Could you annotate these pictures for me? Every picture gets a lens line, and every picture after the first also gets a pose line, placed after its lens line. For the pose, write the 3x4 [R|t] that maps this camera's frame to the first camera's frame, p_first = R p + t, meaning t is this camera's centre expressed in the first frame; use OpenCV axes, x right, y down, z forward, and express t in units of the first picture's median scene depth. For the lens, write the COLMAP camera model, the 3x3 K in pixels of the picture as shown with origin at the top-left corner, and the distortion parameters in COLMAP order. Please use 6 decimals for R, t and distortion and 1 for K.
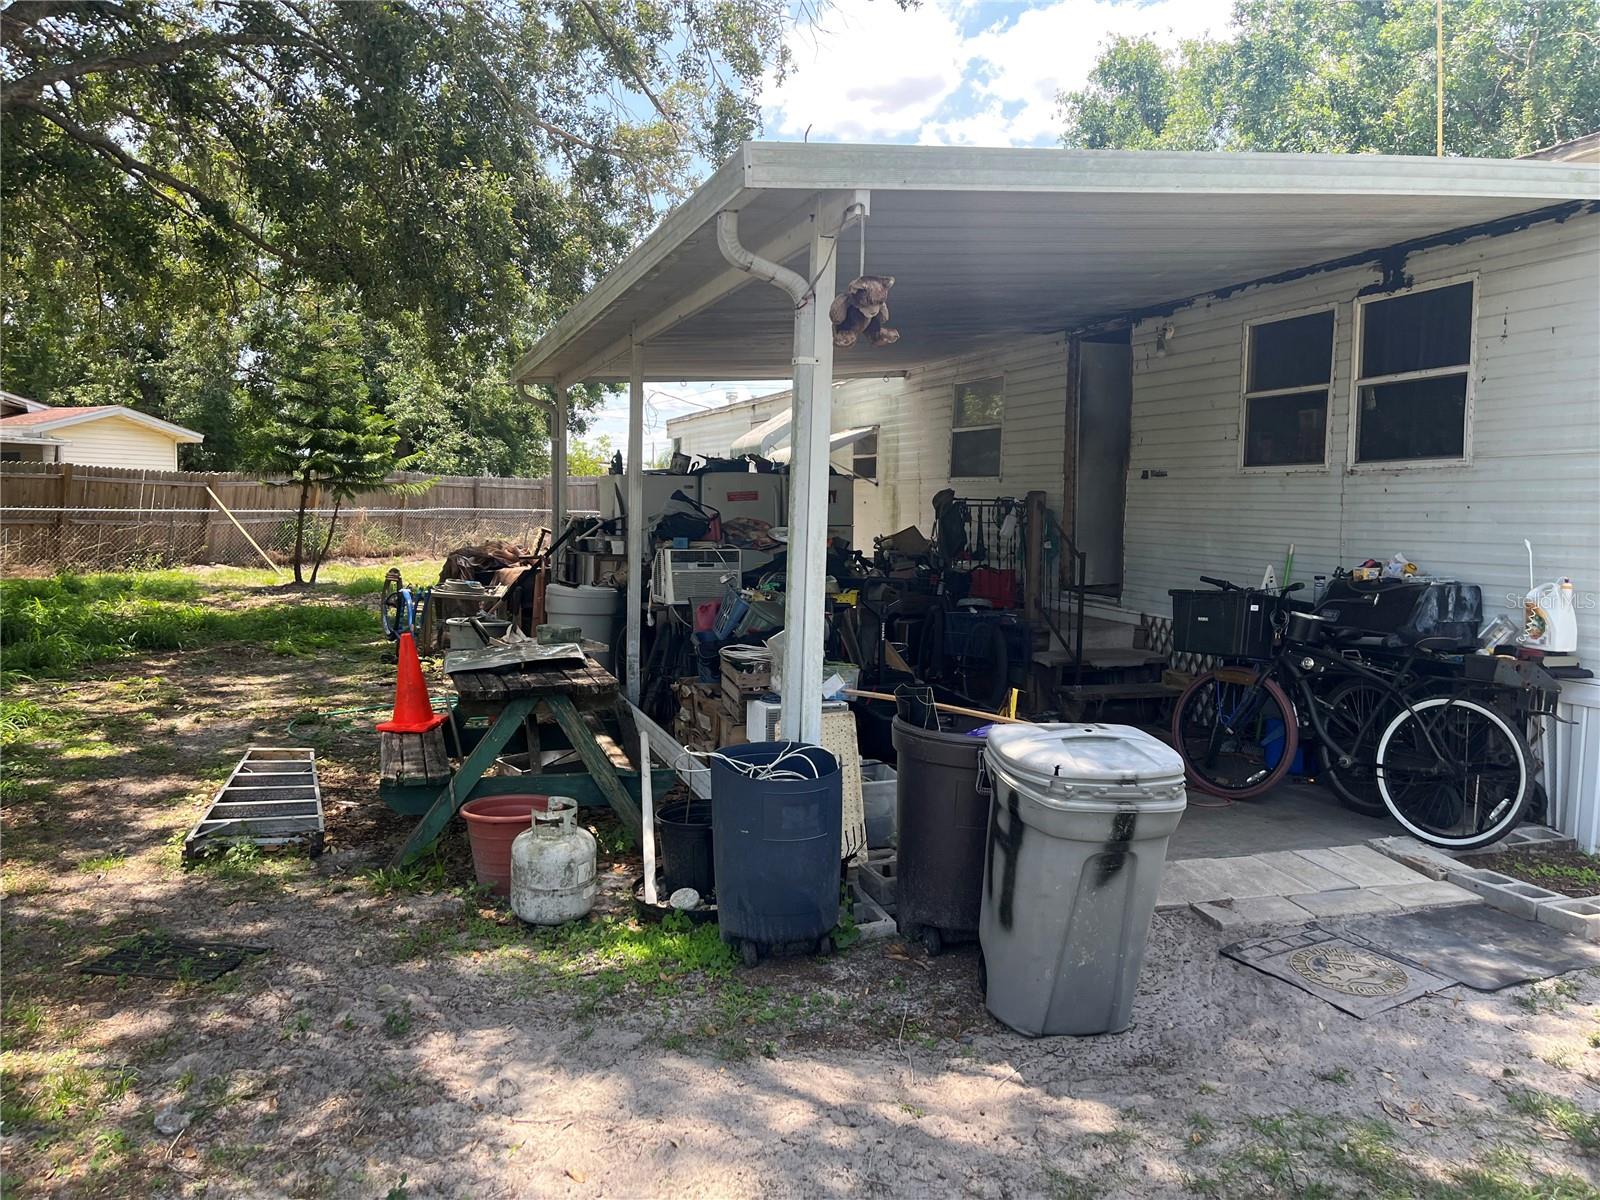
lens RADIAL K [[1189.9, 0, 795.5], [0, 1189.9, 594.3], [0, 0, 1]] dist [0.036757, -0.026942]
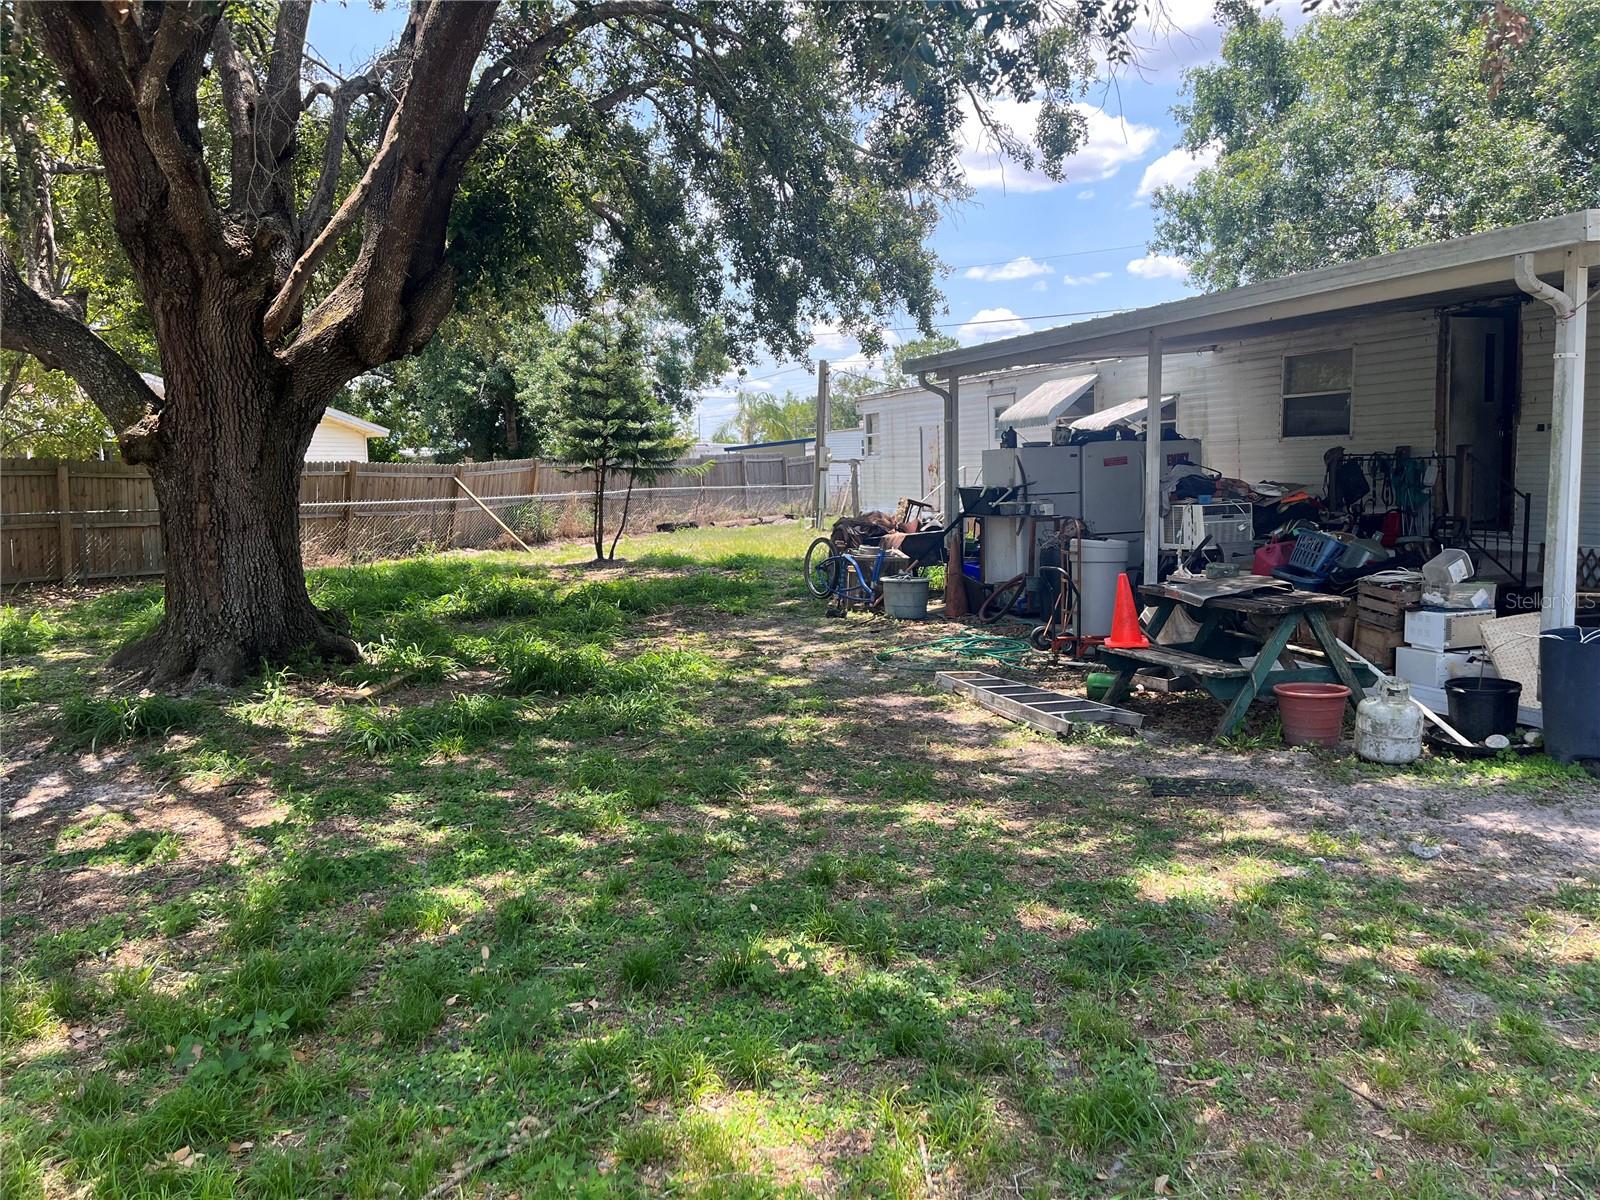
lens RADIAL K [[1189.9, 0, 810.9], [0, 1189.9, 598.9], [0, 0, 1]] dist [0.036757, -0.026942]
pose [[0.998928, -0.043657, 0.015385, -0.327359], [0.043195, 0.998641, 0.029145, 0.003692], [-0.016636, -0.028449, 0.999457, -0.143079]]
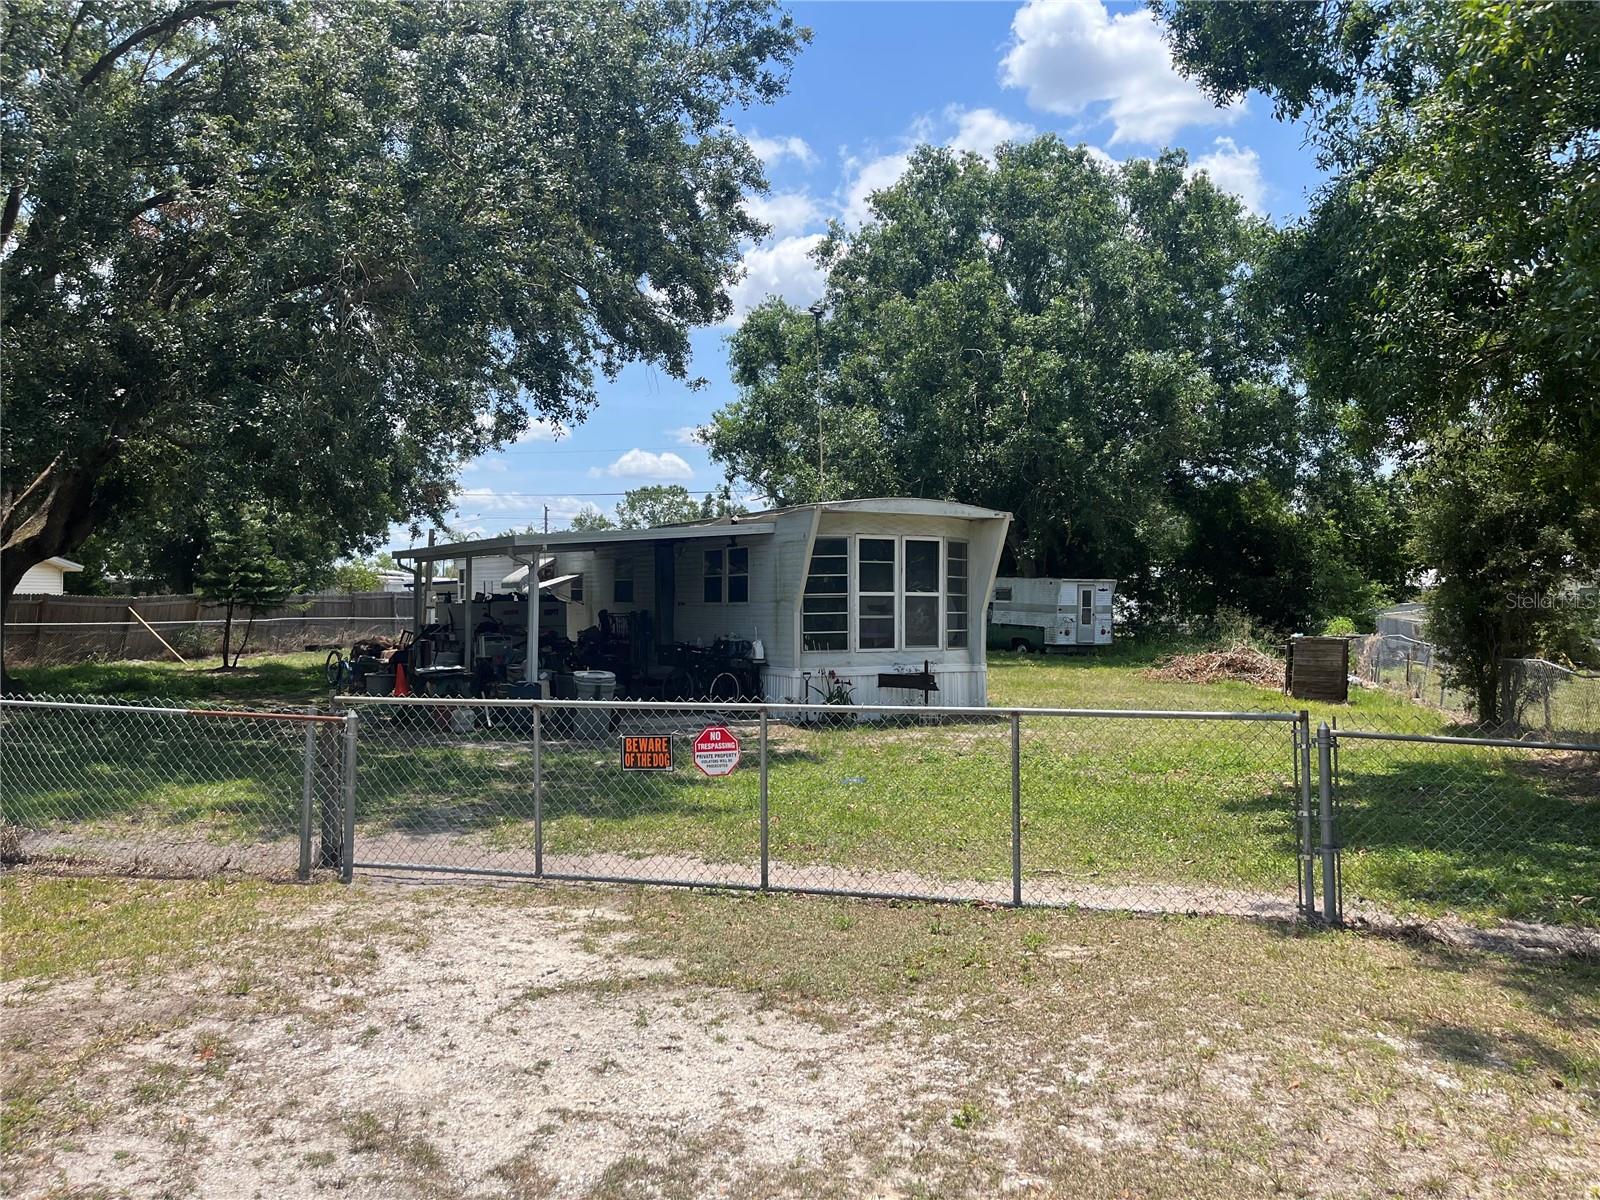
lens RADIAL K [[1189.9, 0, 801.4], [0, 1189.9, 609.3], [0, 0, 1]] dist [0.036757, -0.026942]
pose [[0.978976, -0.011832, 0.203630, 0.024912], [0.026293, 0.997307, -0.068459, 0.060972], [-0.202272, 0.072374, 0.976651, -1.021015]]
